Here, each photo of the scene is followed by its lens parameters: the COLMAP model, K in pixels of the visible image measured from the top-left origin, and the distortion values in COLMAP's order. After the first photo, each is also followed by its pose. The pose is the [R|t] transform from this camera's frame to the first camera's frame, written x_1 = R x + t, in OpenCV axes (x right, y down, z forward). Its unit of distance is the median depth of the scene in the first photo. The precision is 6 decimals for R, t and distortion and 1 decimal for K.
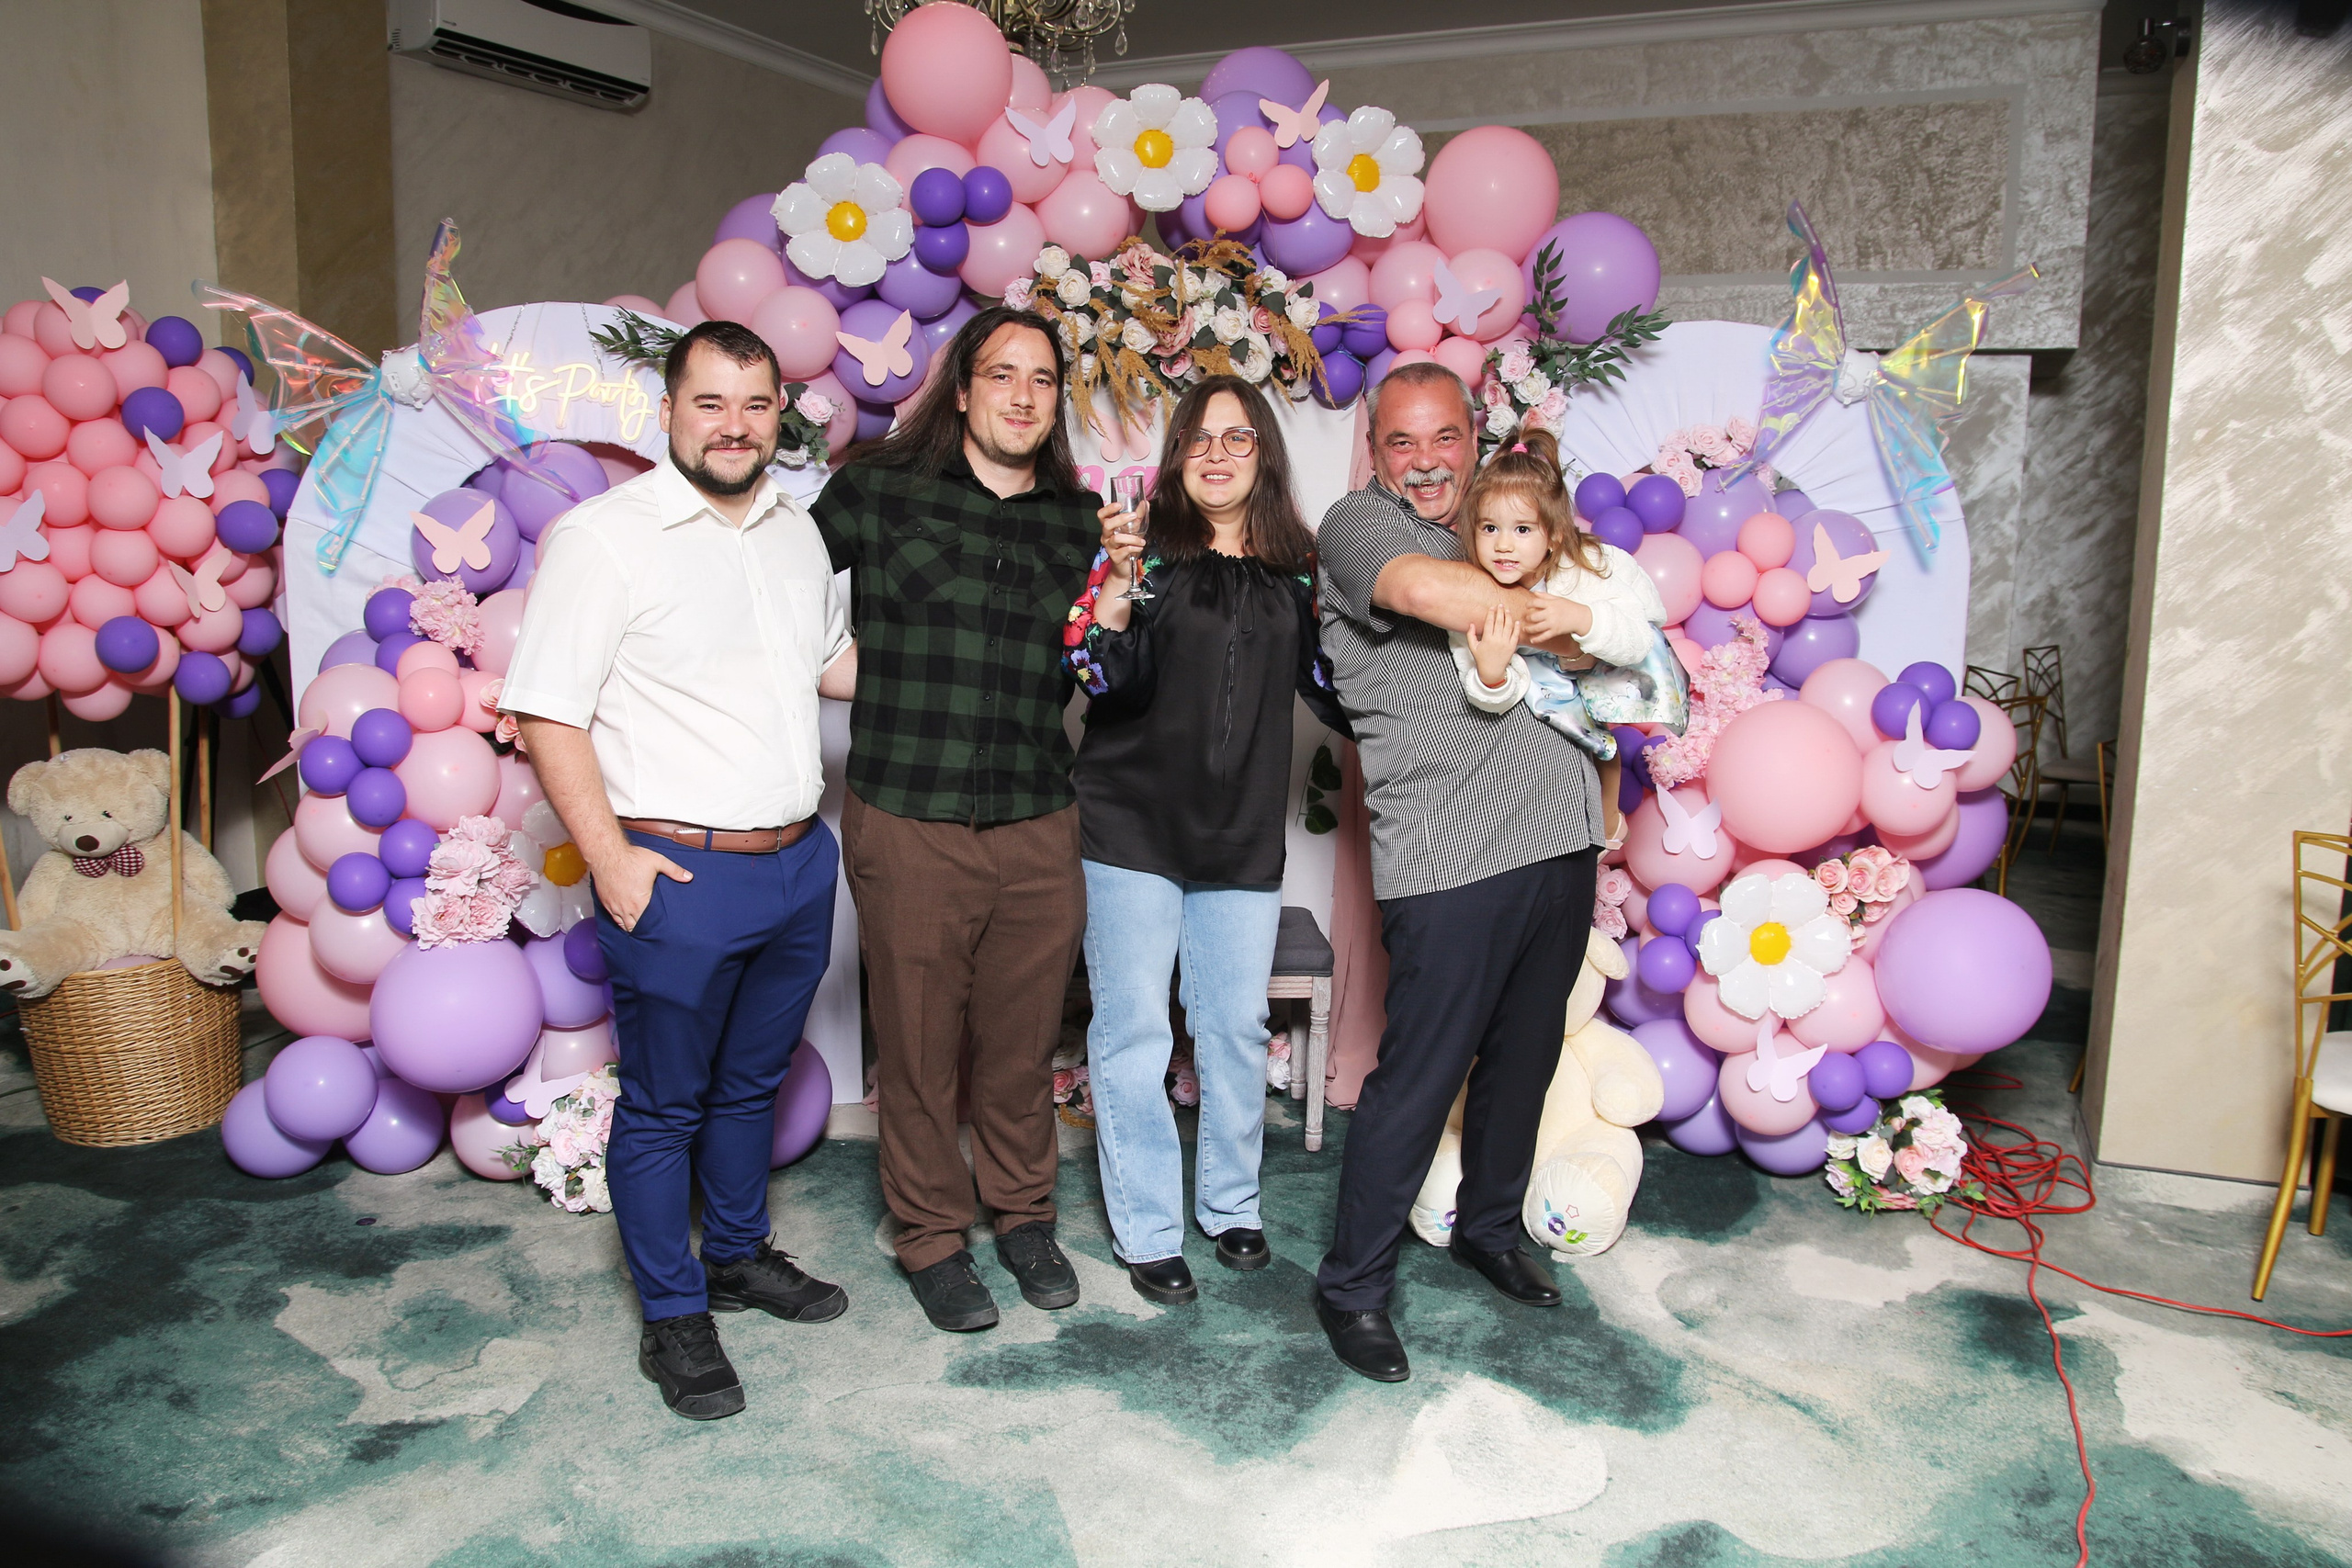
lens RADIAL K [[1816.1, 0, 1181.8], [0, 1816.1, 769.3], [0, 0, 1]] dist [-0.144559, 0.112585]
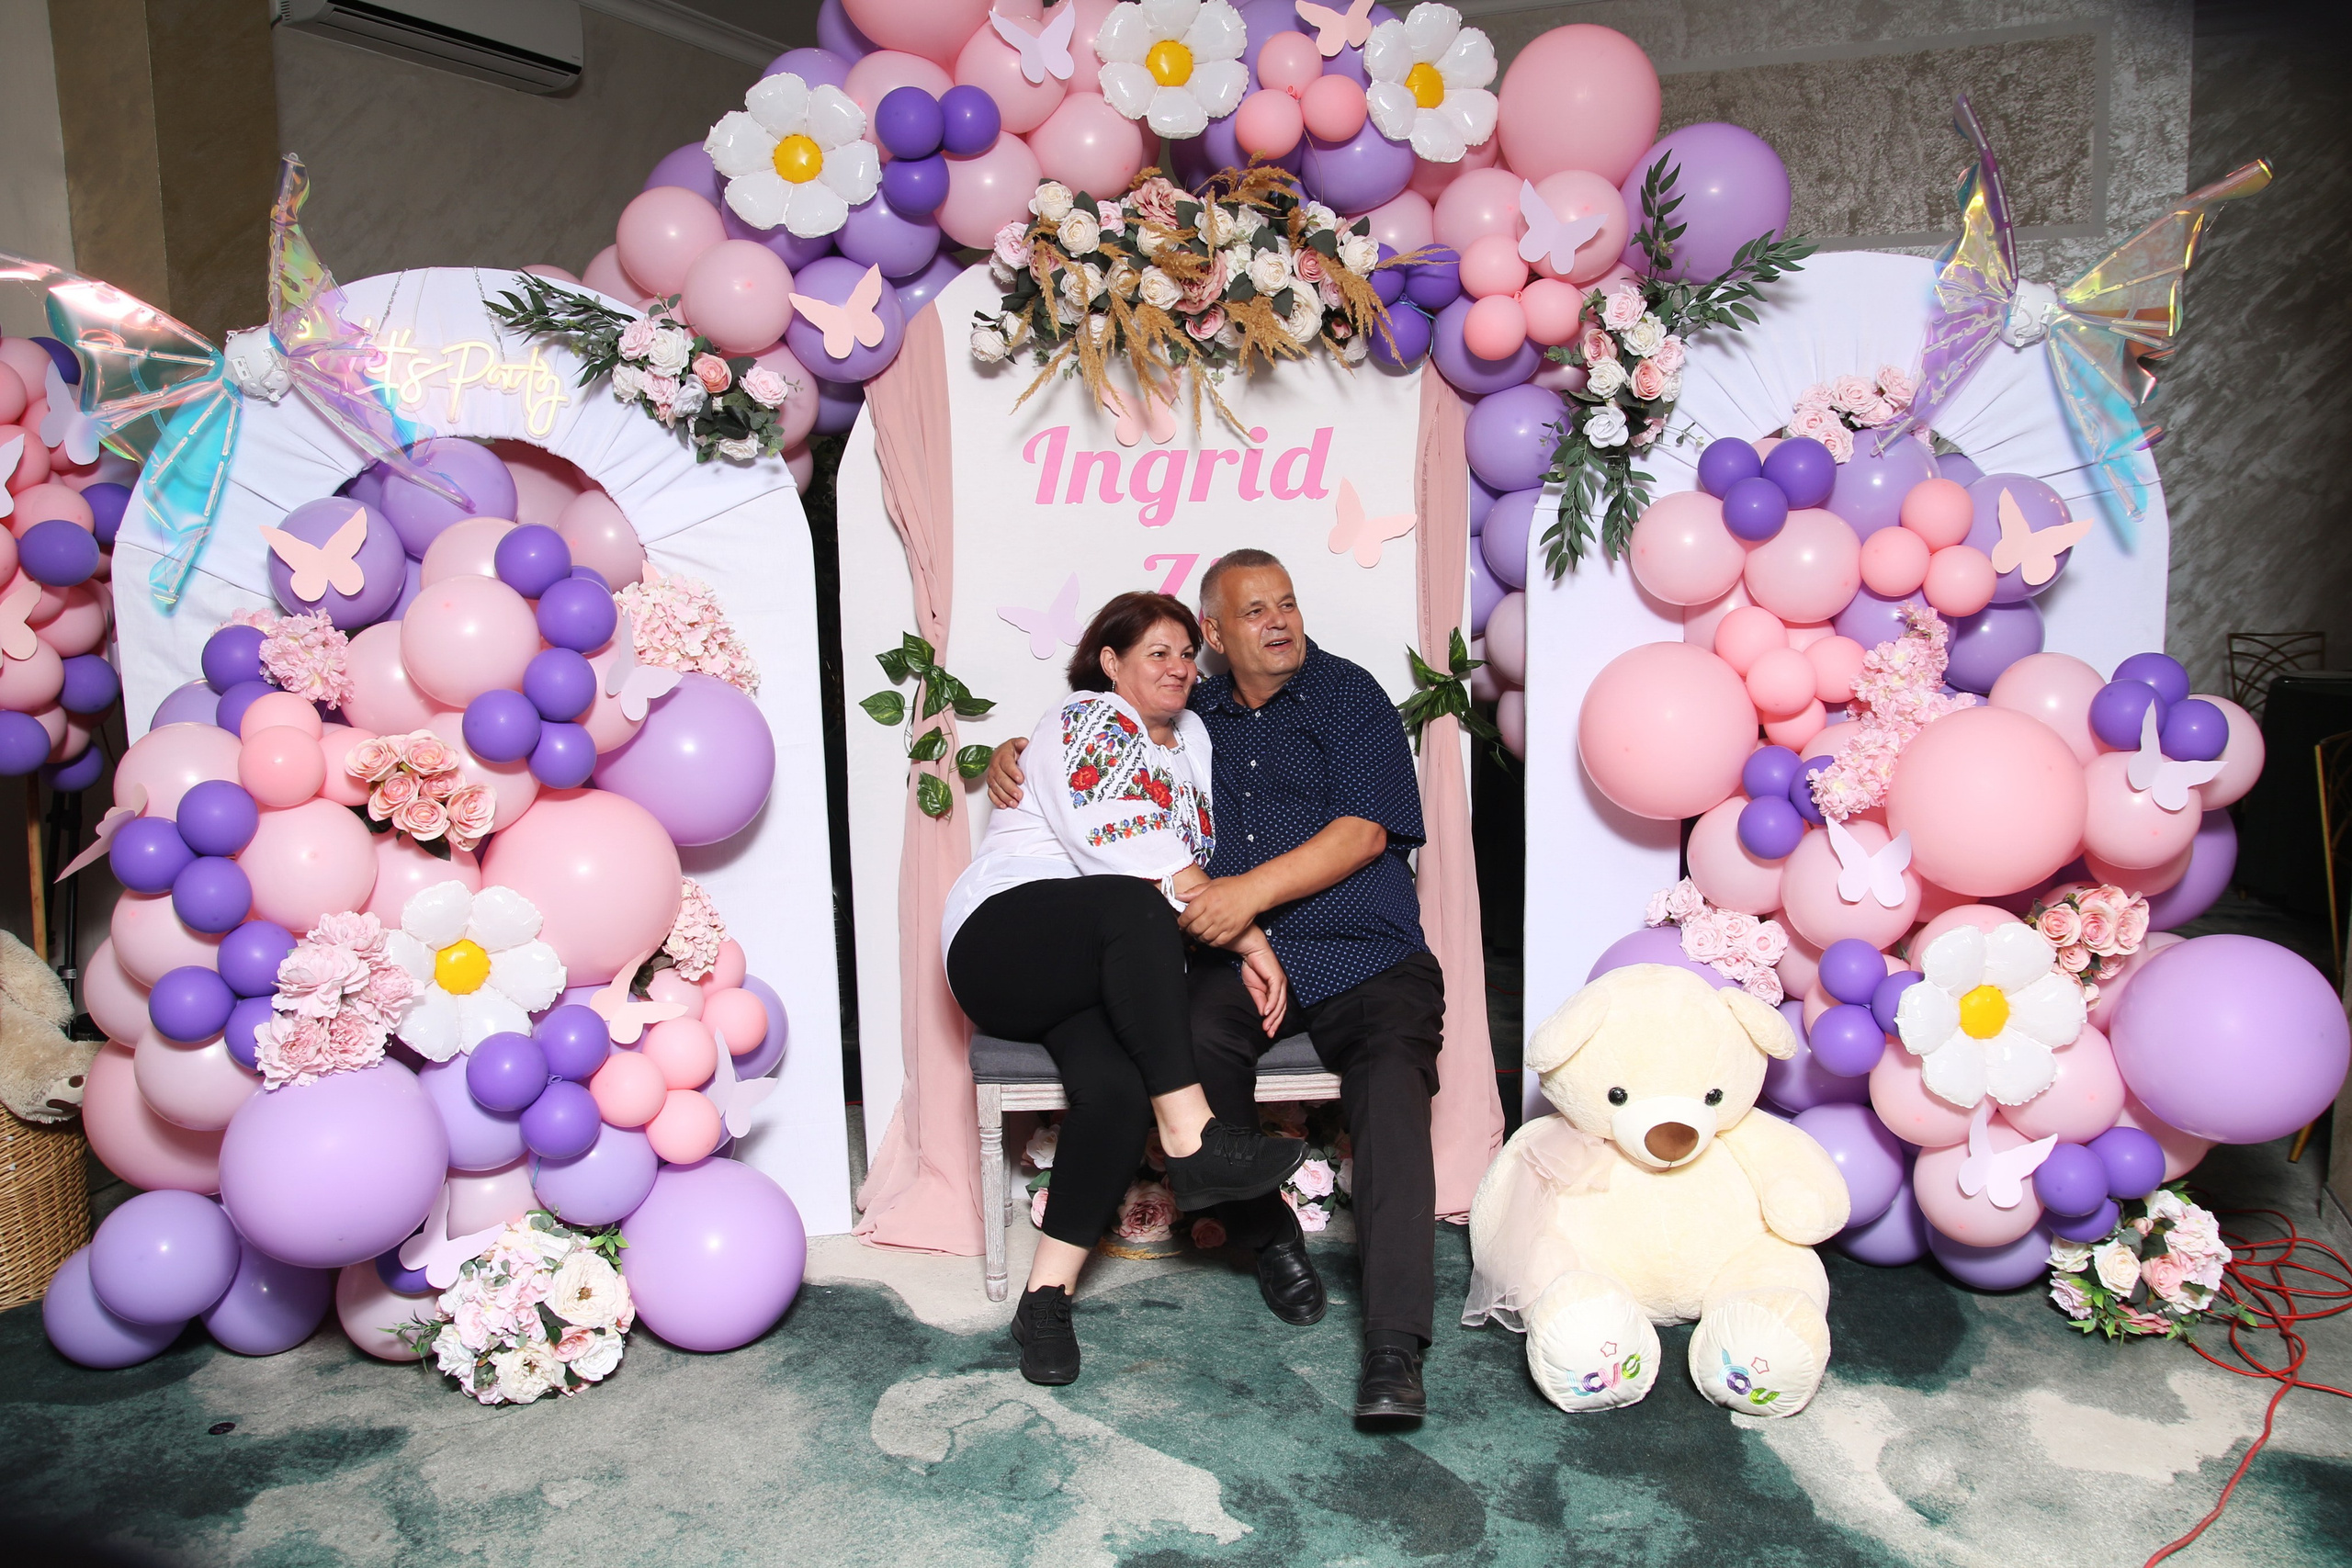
lens RADIAL K [[1805.1, 0, 1179.3], [0, 1805.1, 770.8], [0, 0, 1]] dist [-0.135873, 0.100465]
pose [[0.999412, -0.033396, 0.007754, -0.029159], [0.033520, 0.999303, -0.016427, -0.008335], [-0.007200, 0.016677, 0.999835, 0.194960]]
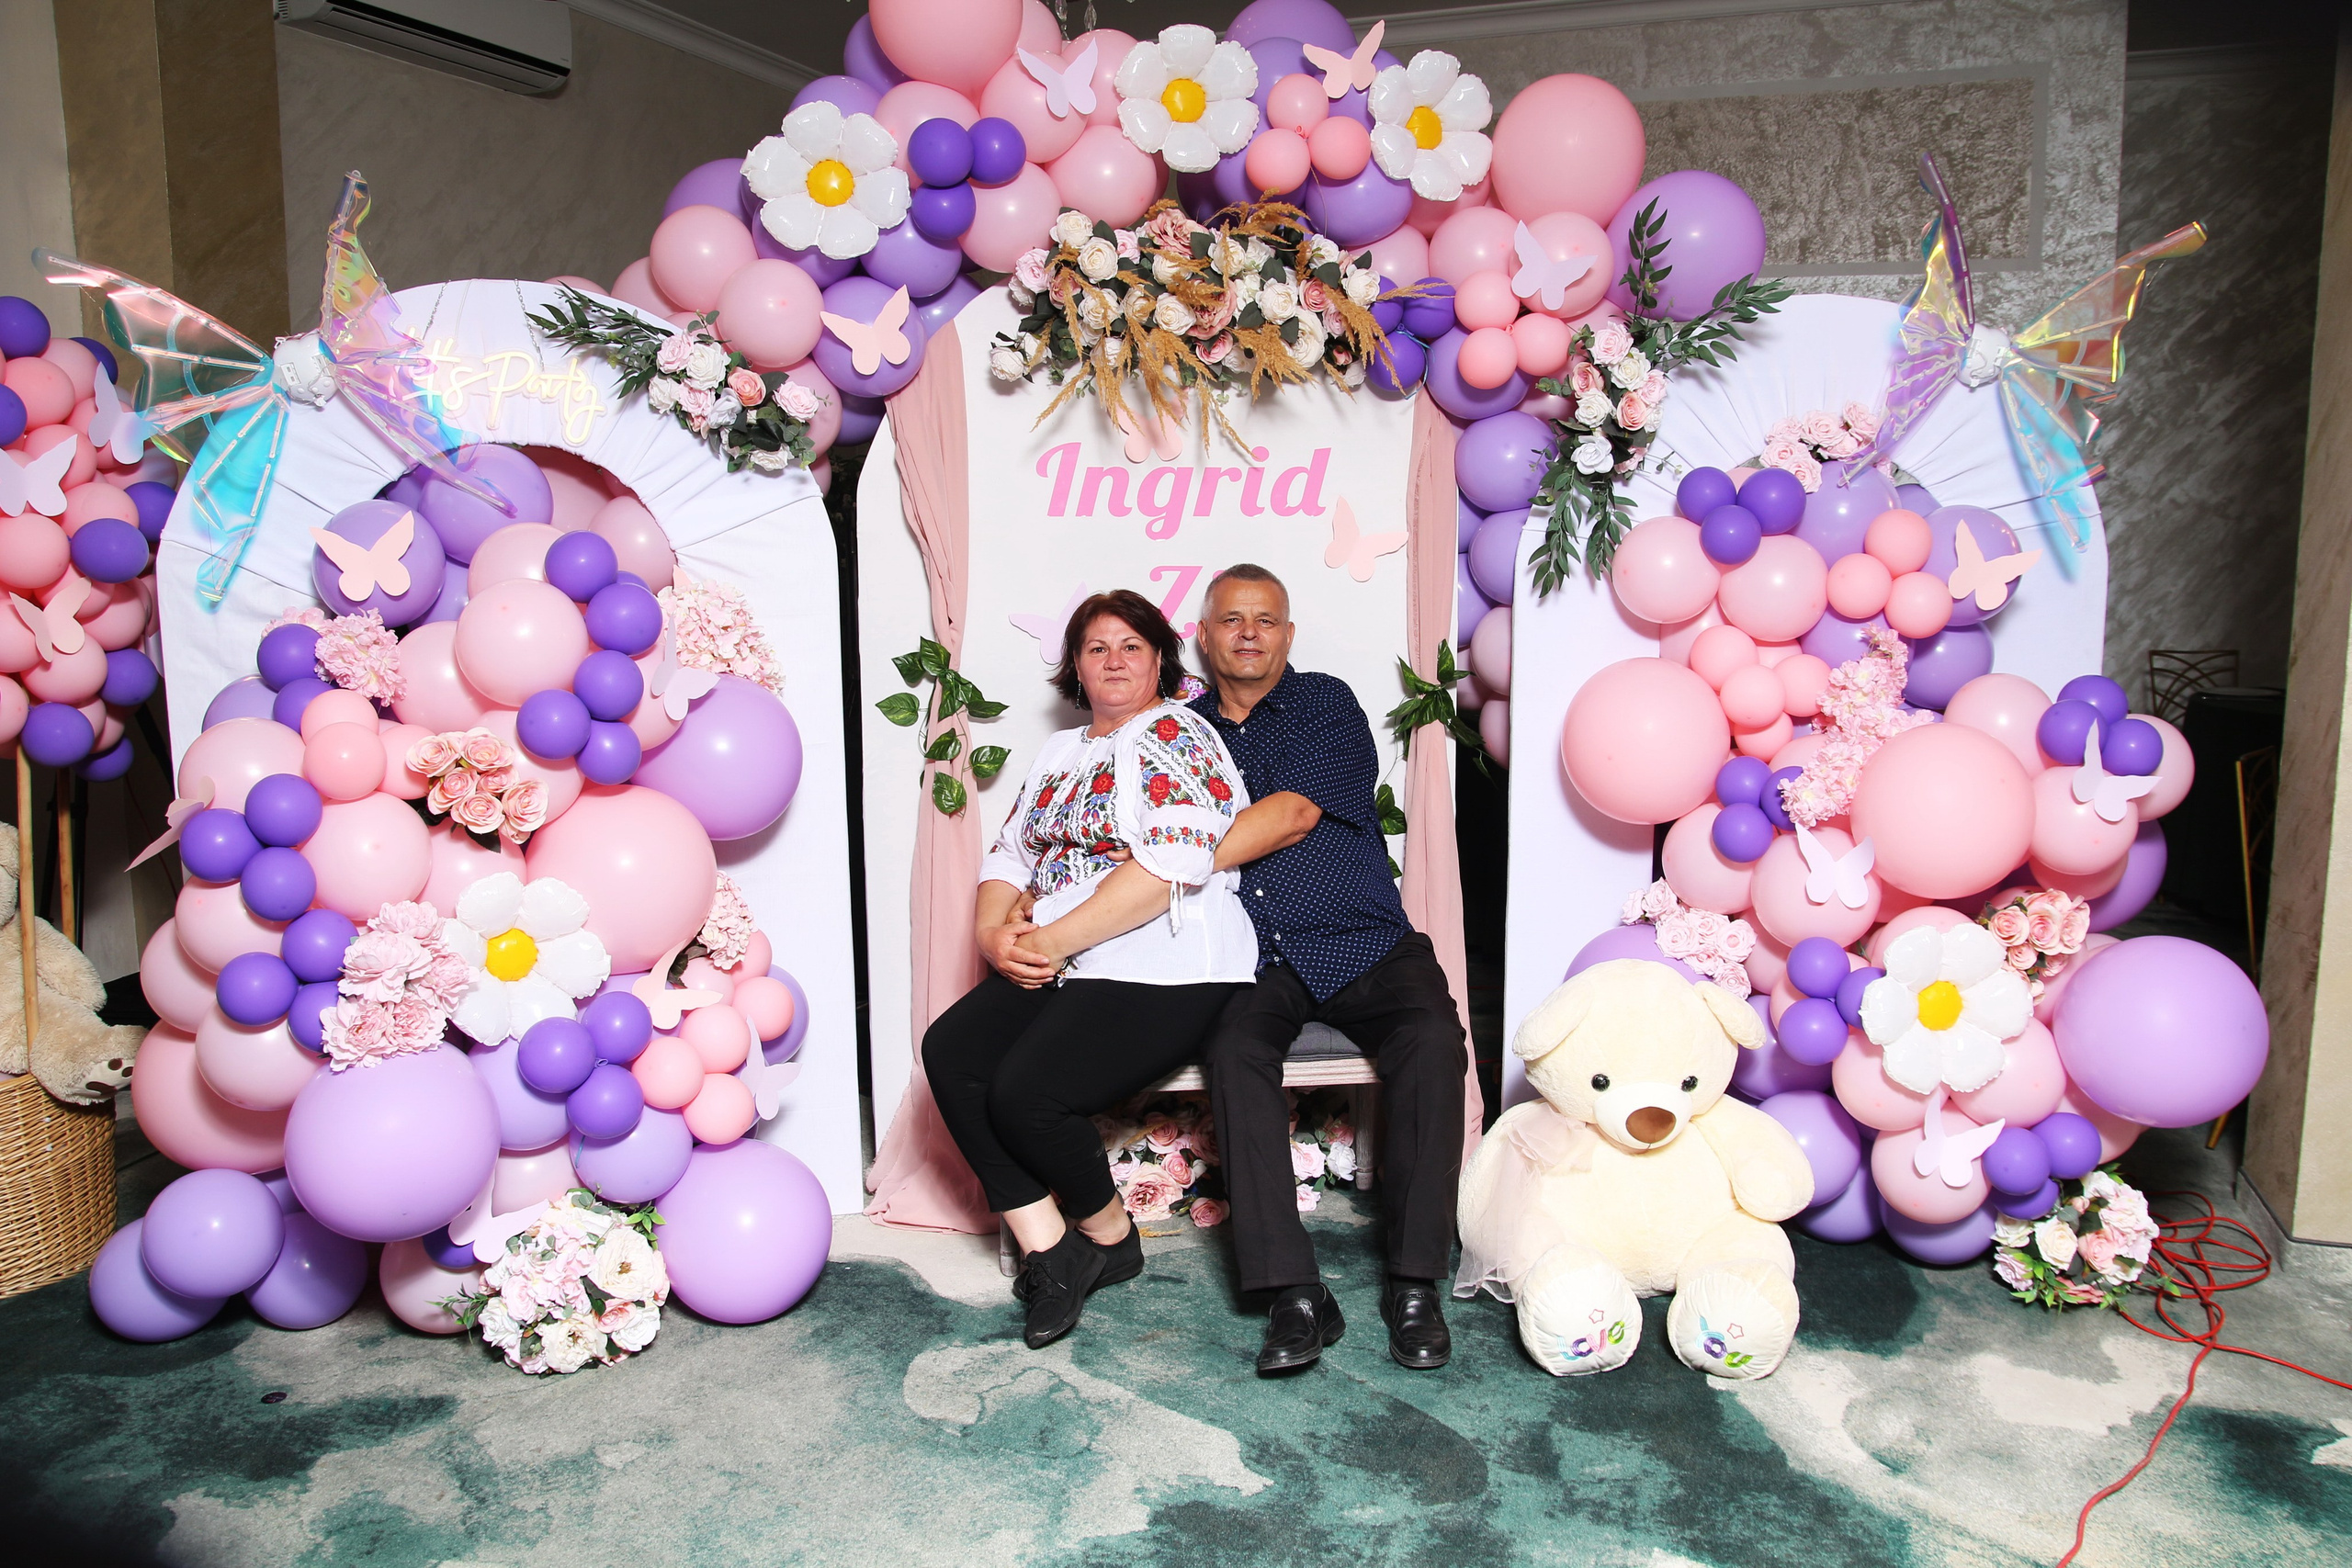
lens RADIAL K [[1806.2, 0, 1188.0], [0, 1806.2, 772.0], [0, 0, 1]] dist [-0.135839, 0.100579]
pose [[0.998311, -0.022274, 0.053664, -0.069067], [0.022968, 0.999660, -0.012358, -0.011744], [-0.053370, 0.013570, 0.998483, 0.150717]]
